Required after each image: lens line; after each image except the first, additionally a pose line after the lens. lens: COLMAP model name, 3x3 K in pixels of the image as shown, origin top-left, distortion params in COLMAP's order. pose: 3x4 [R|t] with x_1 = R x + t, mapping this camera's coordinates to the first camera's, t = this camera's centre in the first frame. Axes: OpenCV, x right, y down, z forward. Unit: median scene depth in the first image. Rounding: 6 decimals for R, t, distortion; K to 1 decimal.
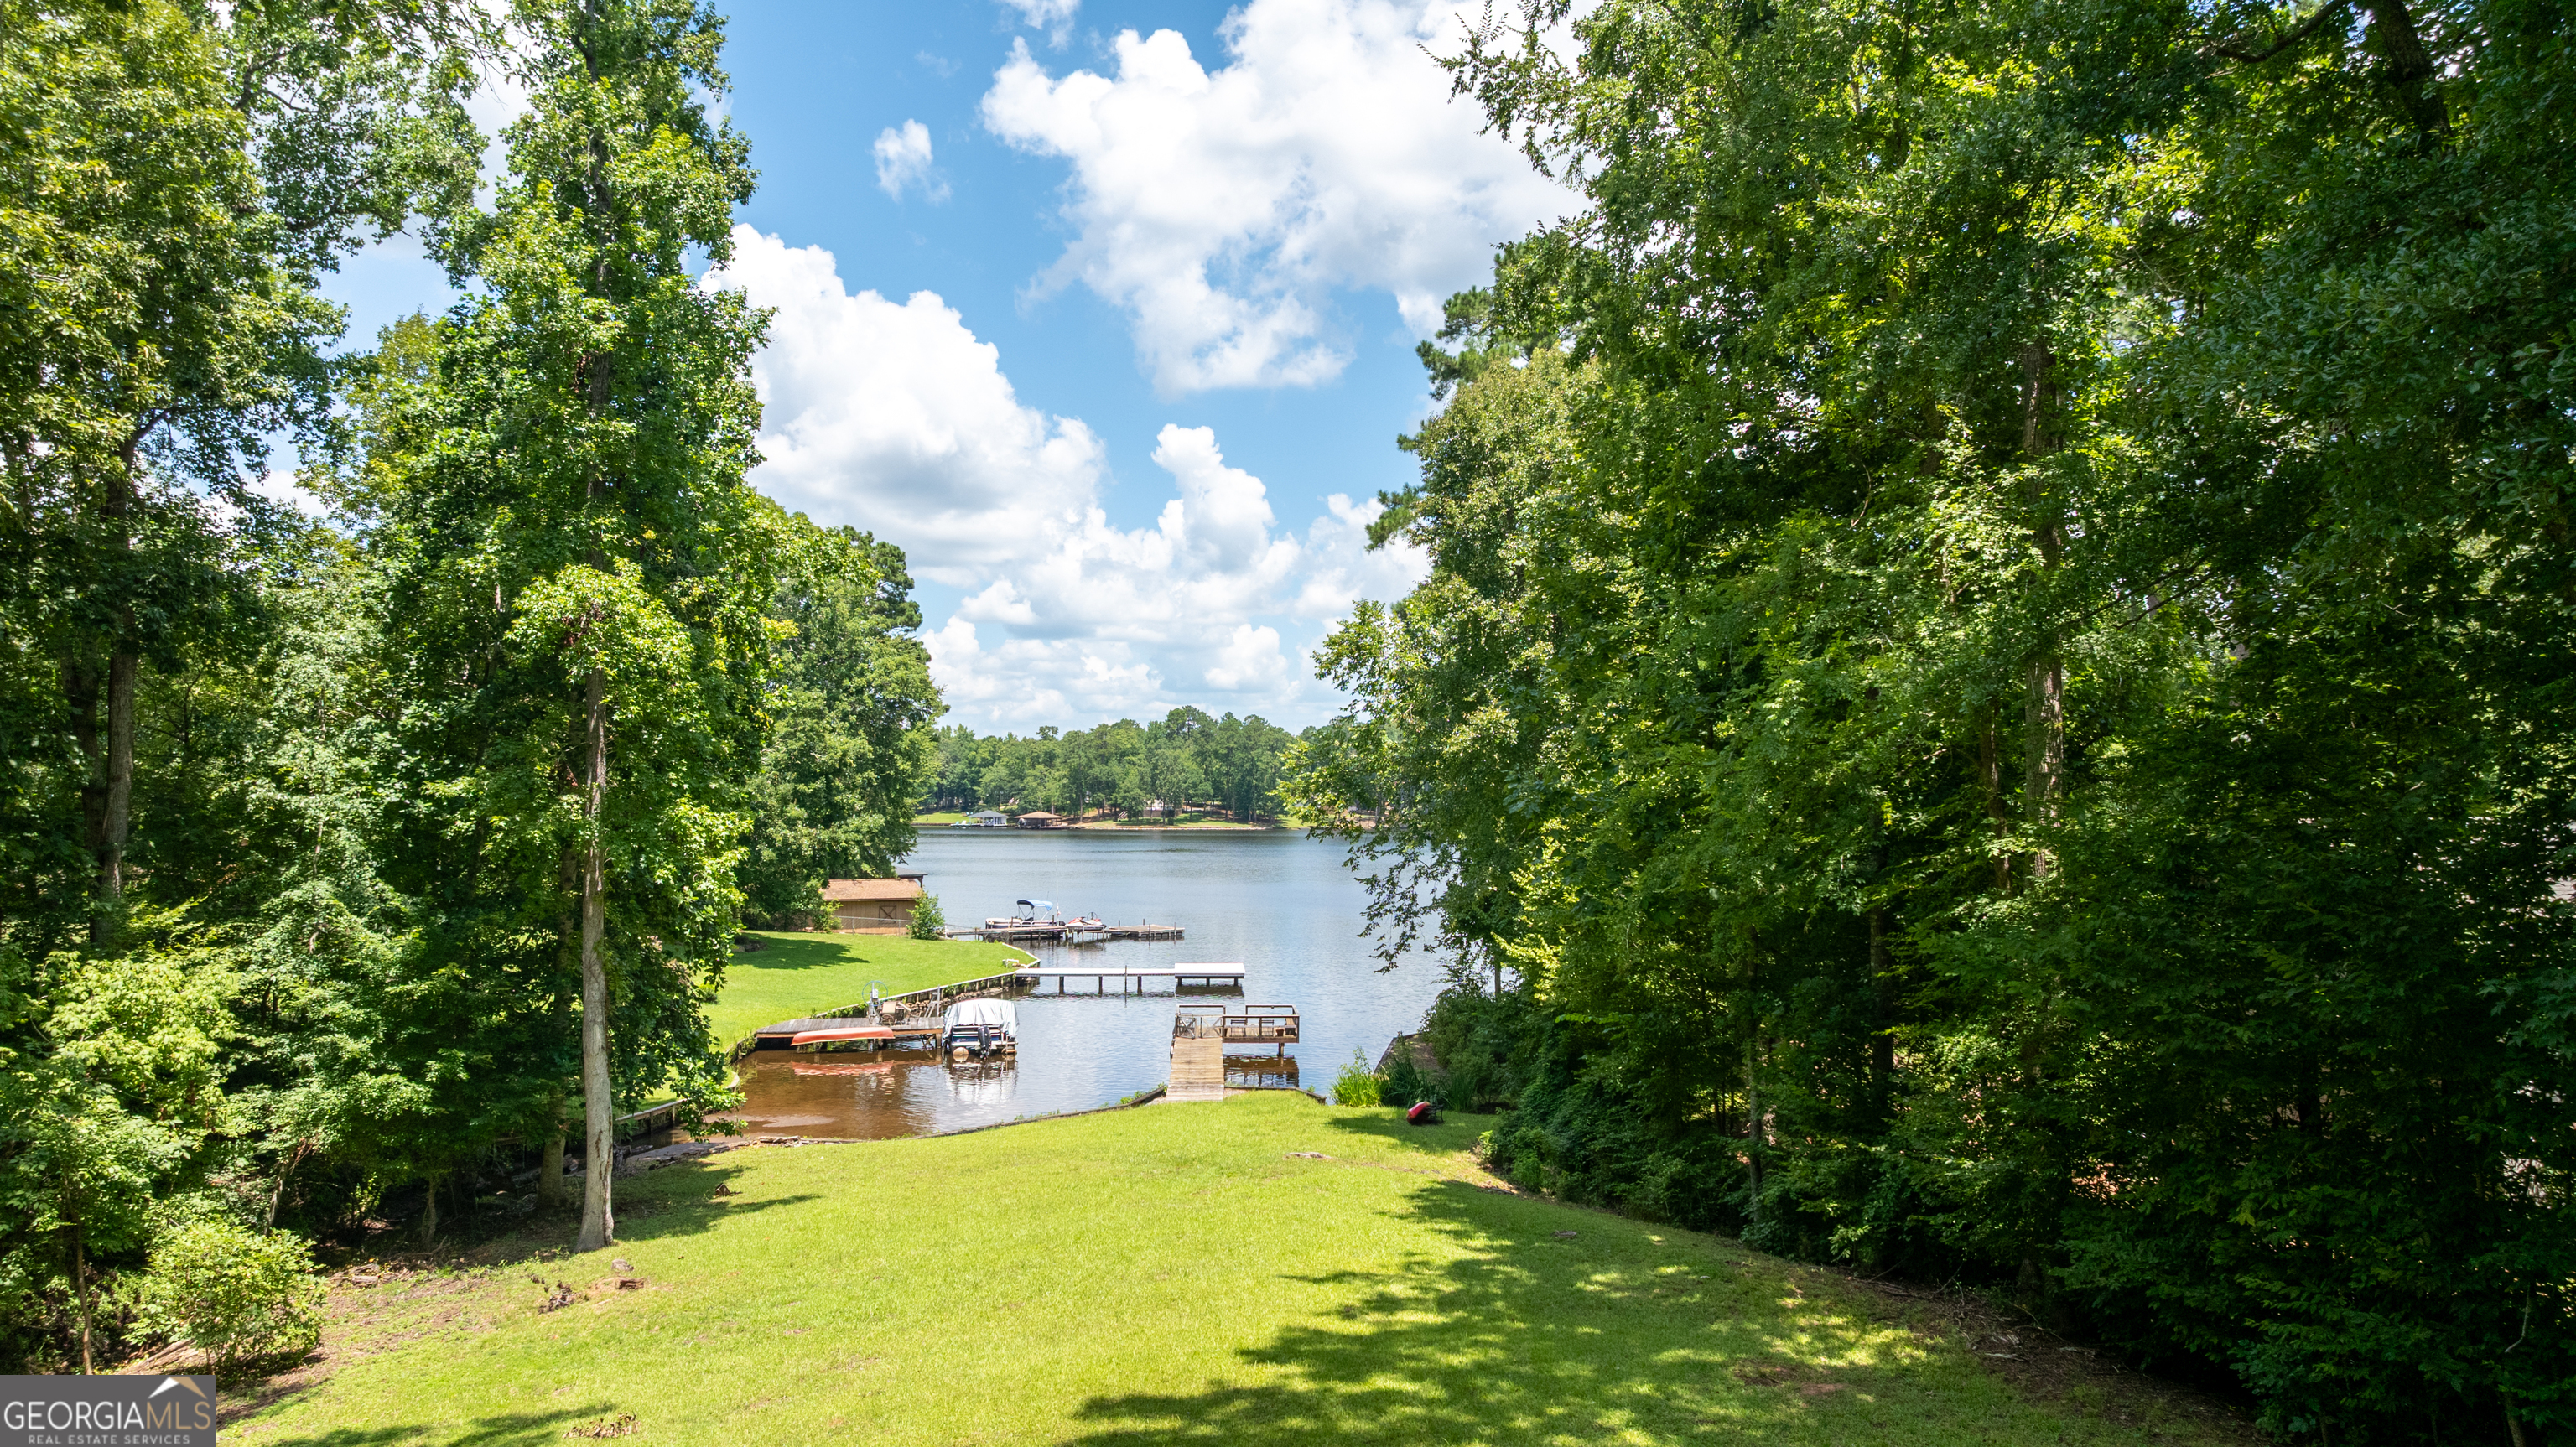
lens RADIAL K [[1813.9, 0, 1288.0], [0, 1813.9, 723.5], [0, 0, 1]] dist [-0.026971, -0.001640]
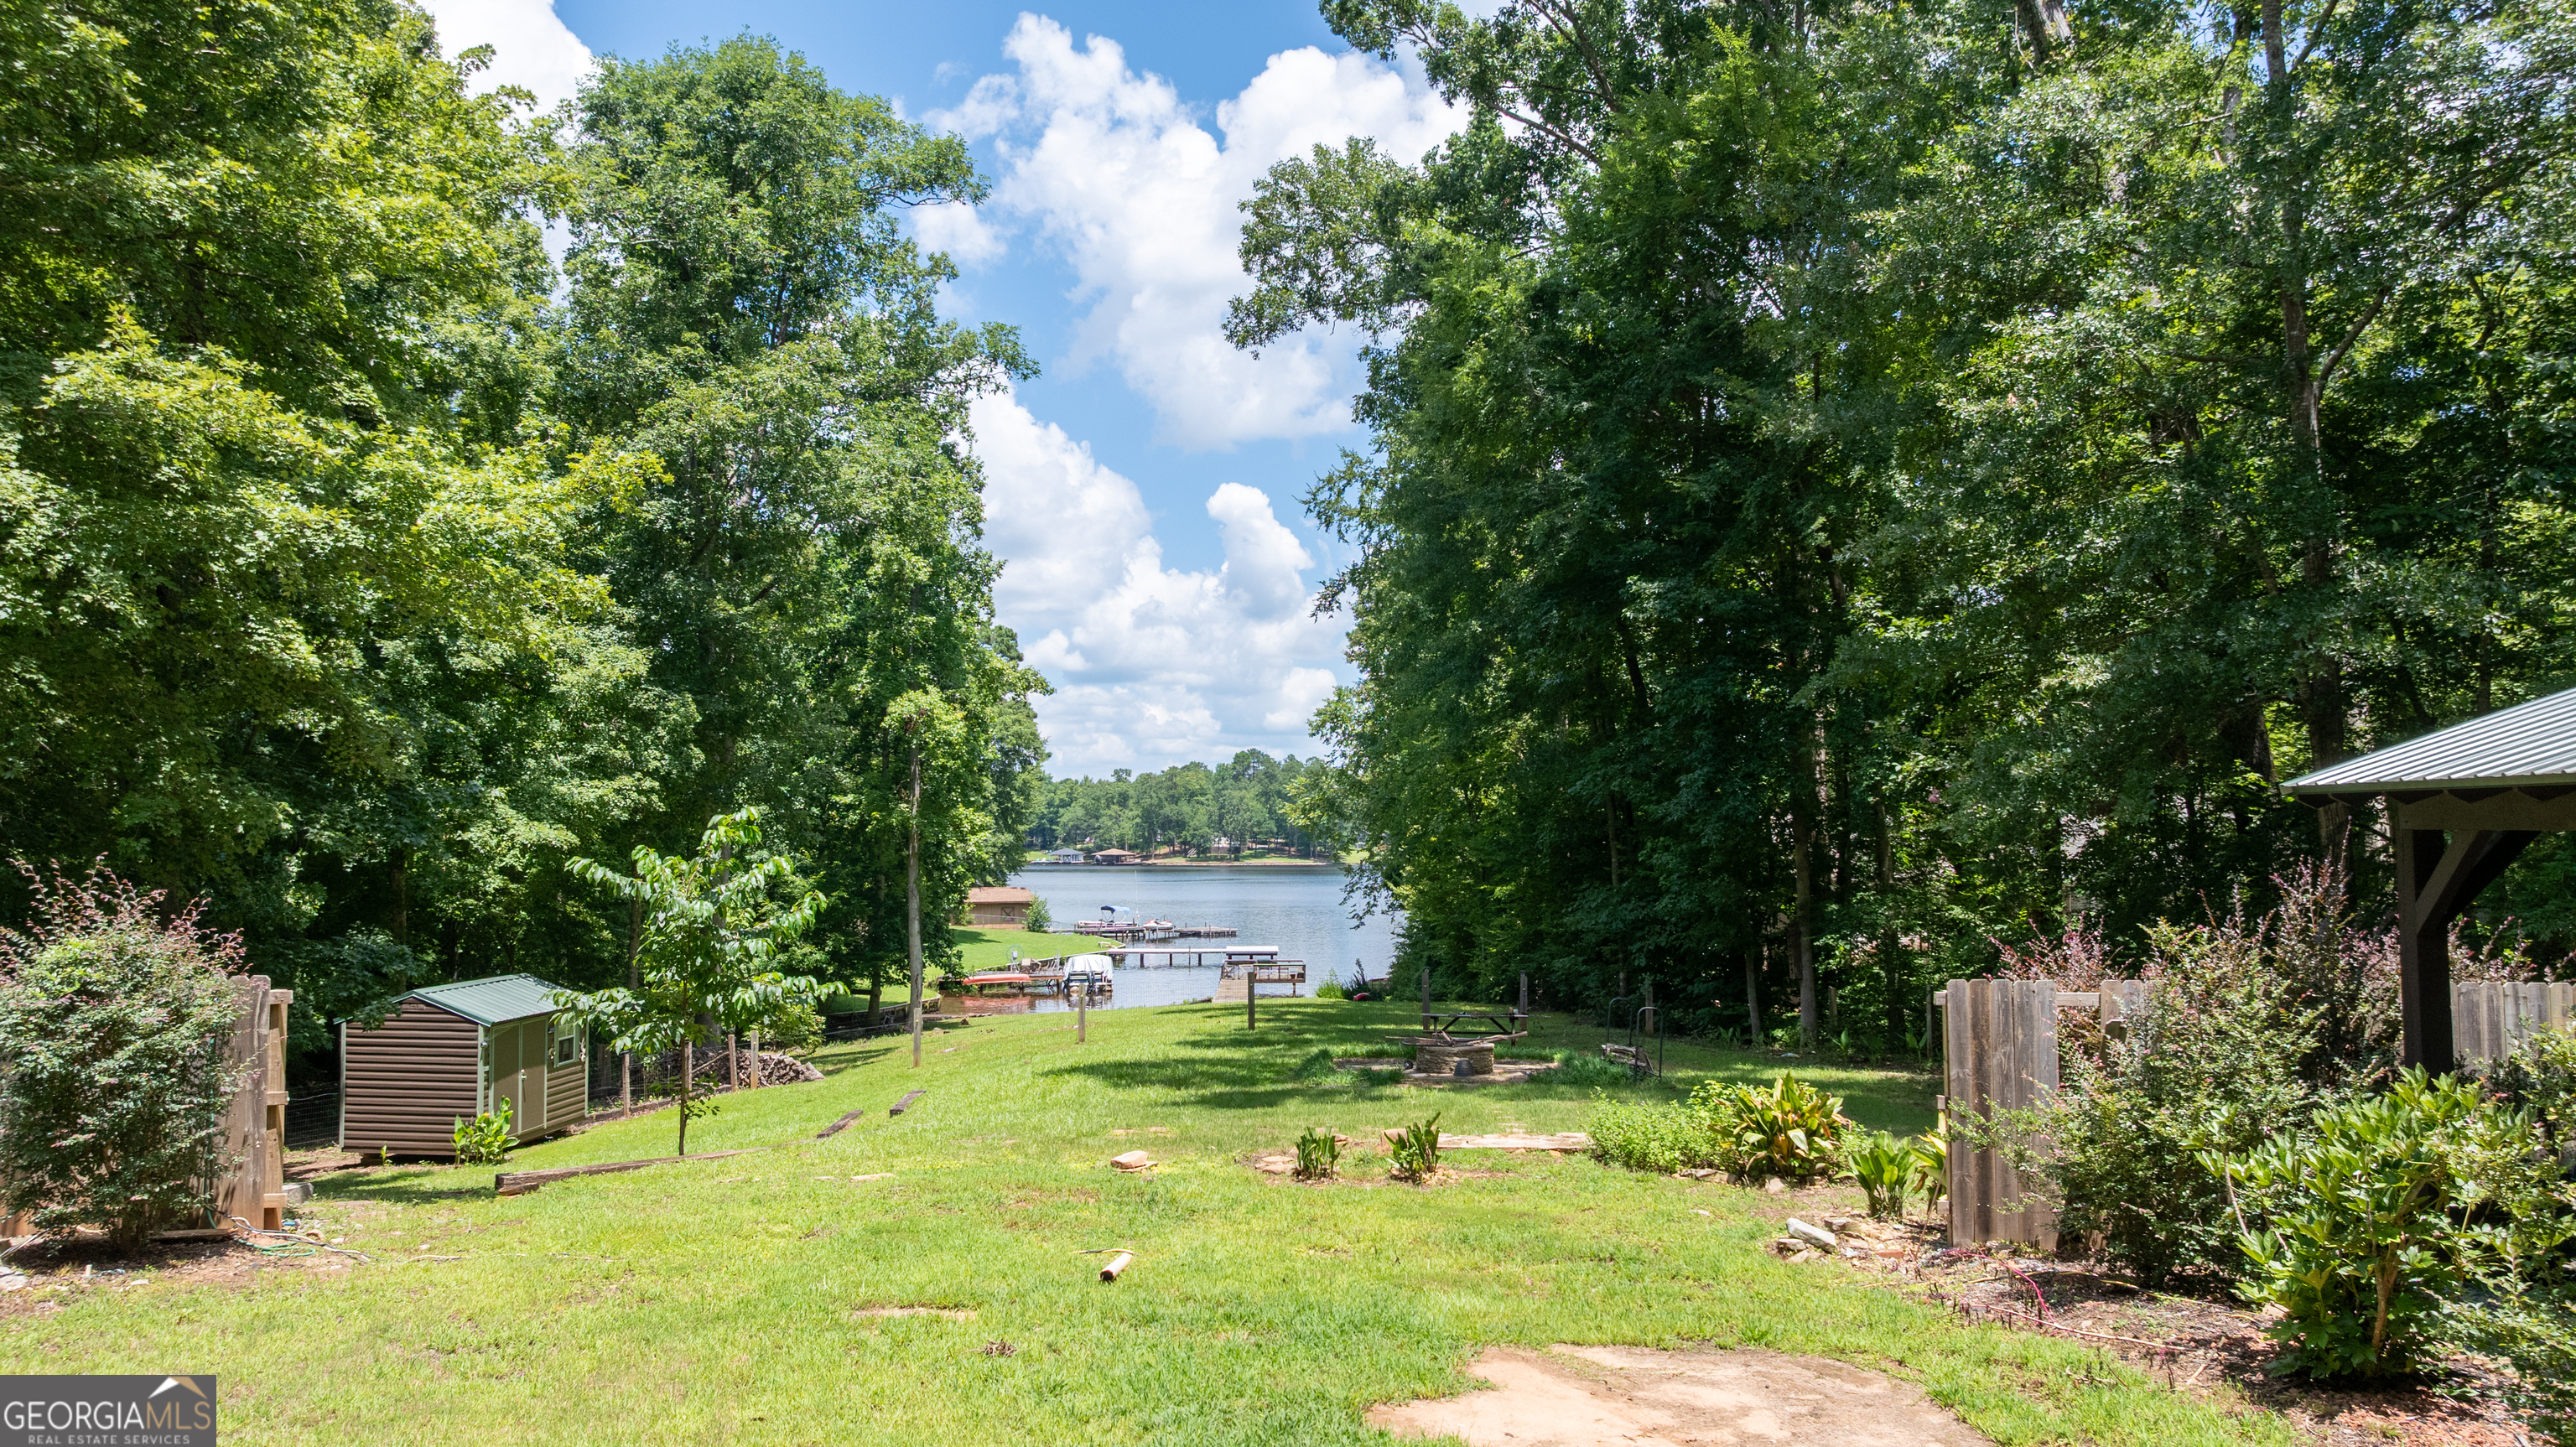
lens RADIAL K [[1813.9, 0, 1288.0], [0, 1813.9, 723.5], [0, 0, 1]] dist [-0.026971, -0.001640]
pose [[0.999236, -0.006948, -0.038469, 0.038140], [0.006063, 0.999716, -0.023060, -0.000129], [0.038618, 0.022809, 0.998994, -0.360539]]
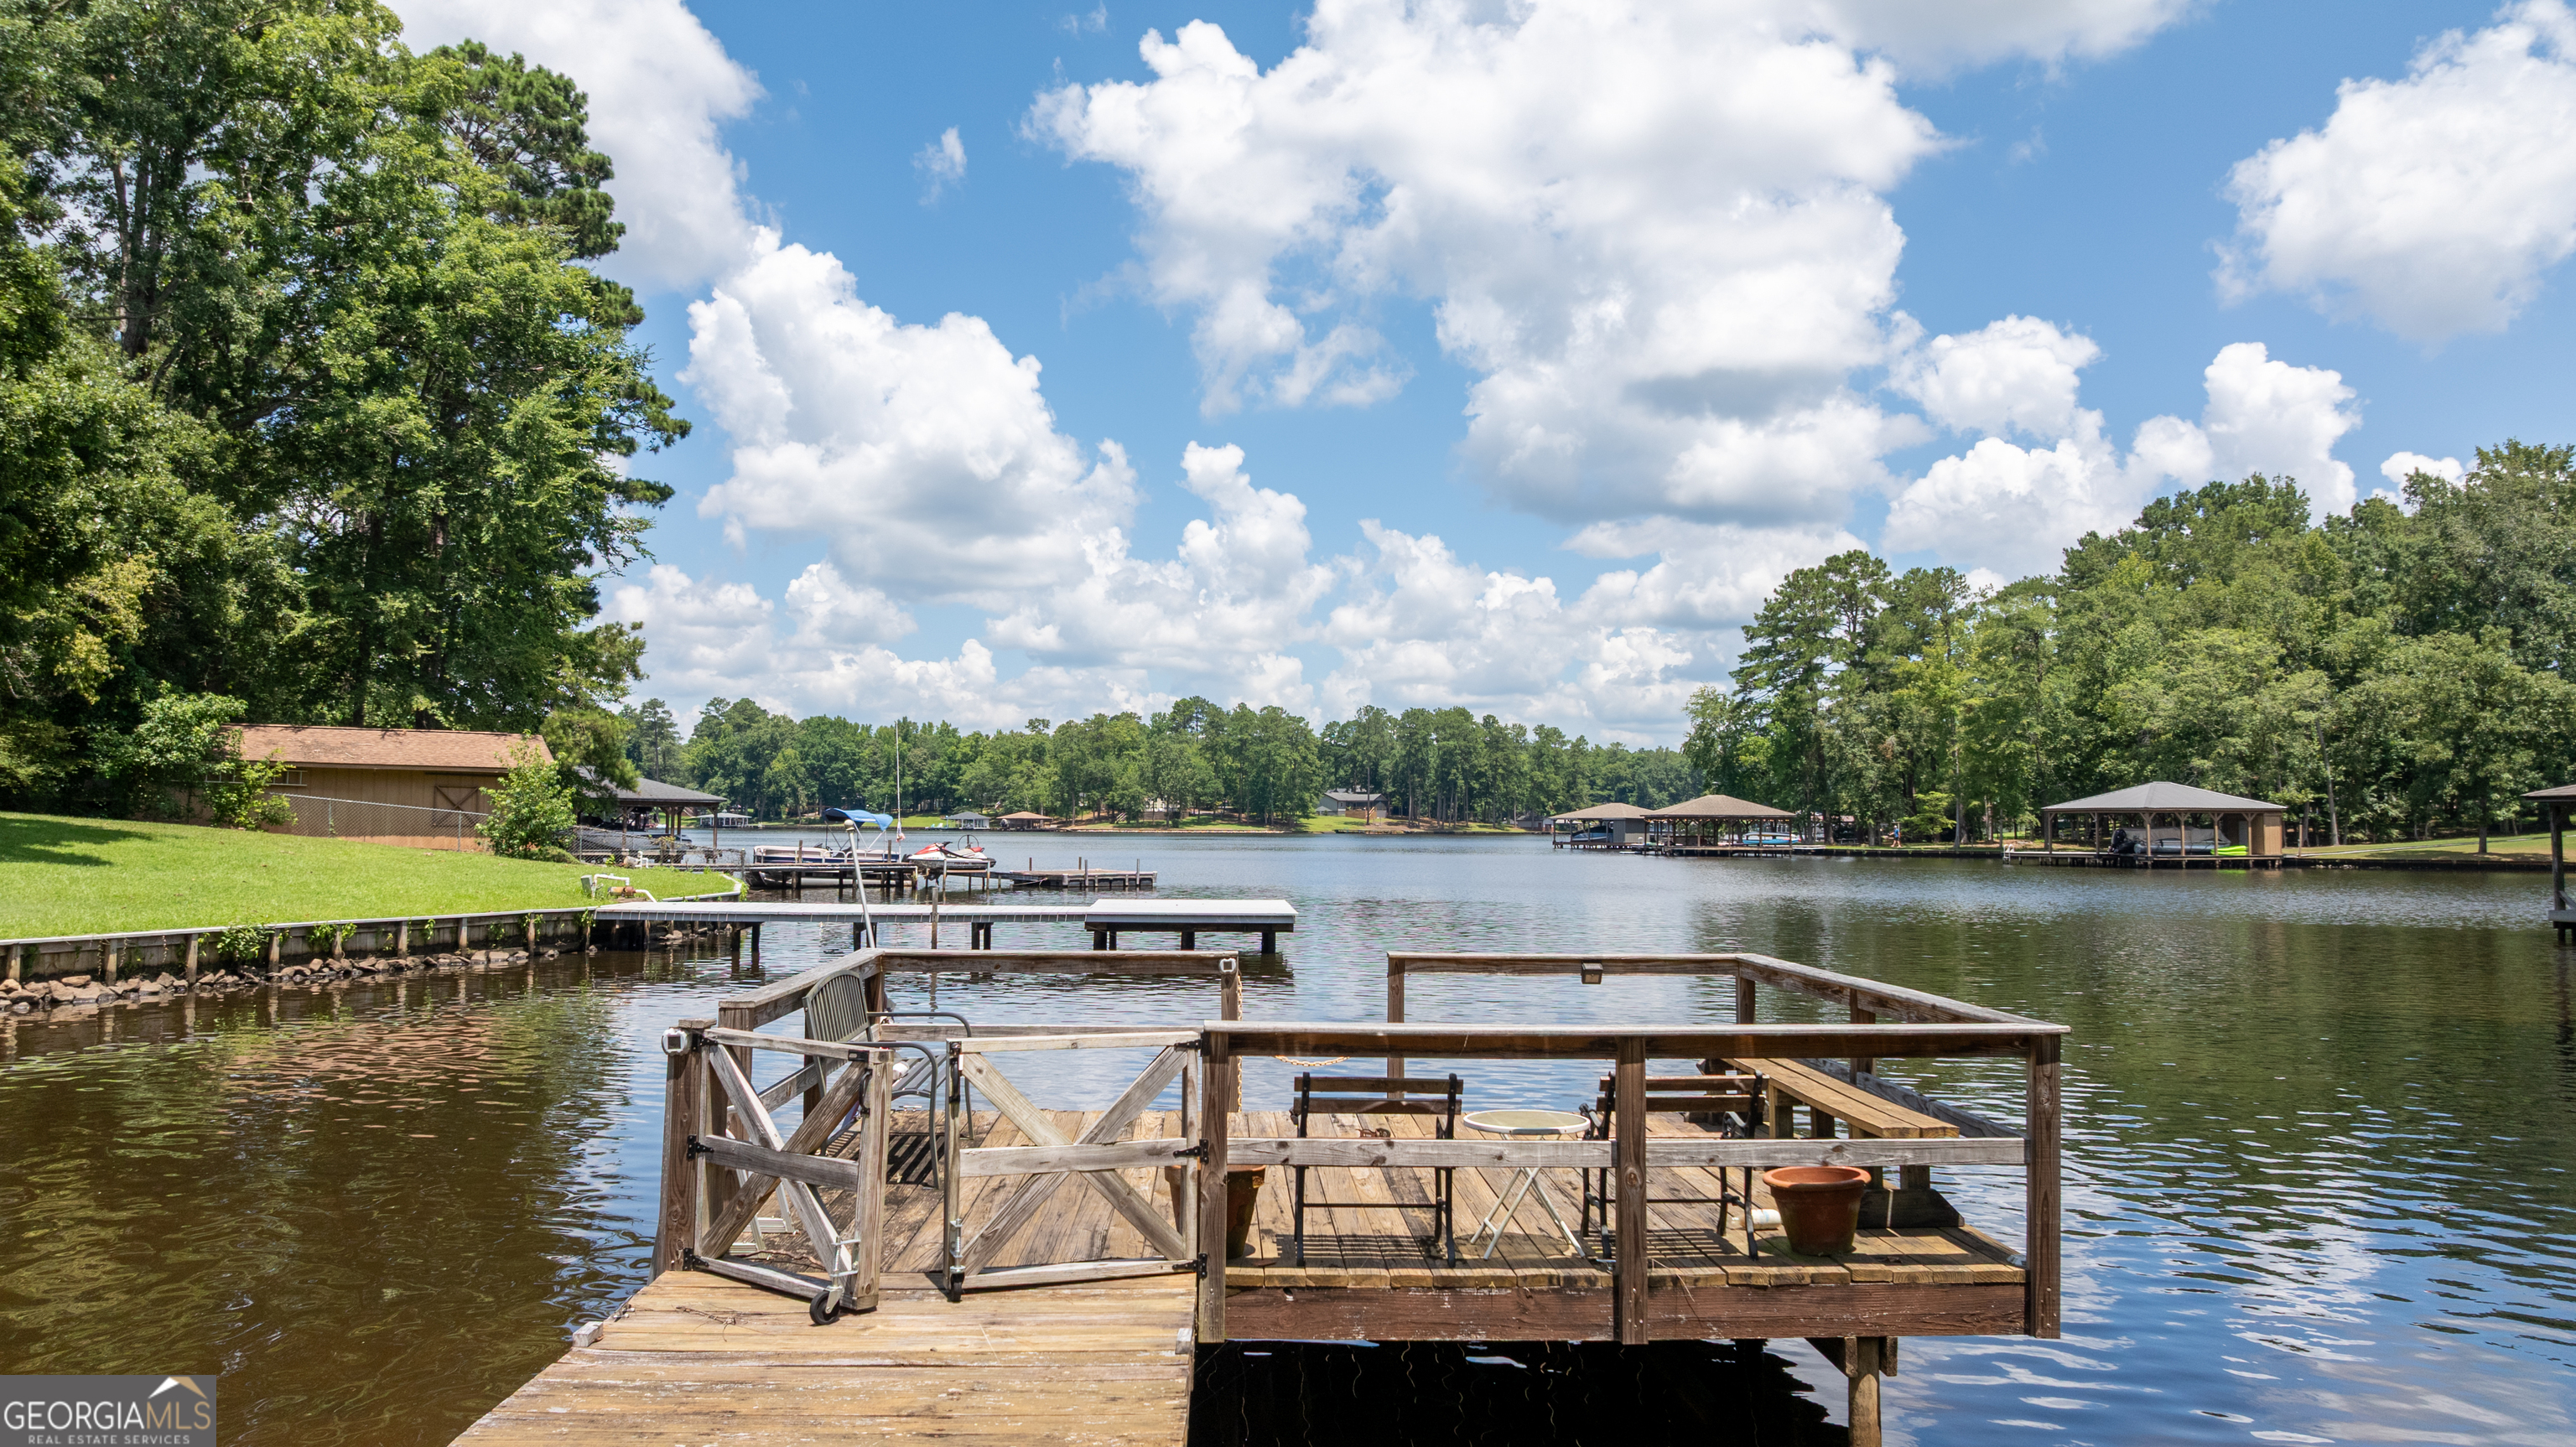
lens RADIAL K [[1813.9, 0, 1288.0], [0, 1813.9, 723.5], [0, 0, 1]] dist [-0.026971, -0.001640]
pose [[0.999973, 0.001815, -0.007125, -0.023930], [-0.001936, 0.999854, -0.016949, 0.112969], [0.007093, 0.016962, 0.999831, 0.696338]]
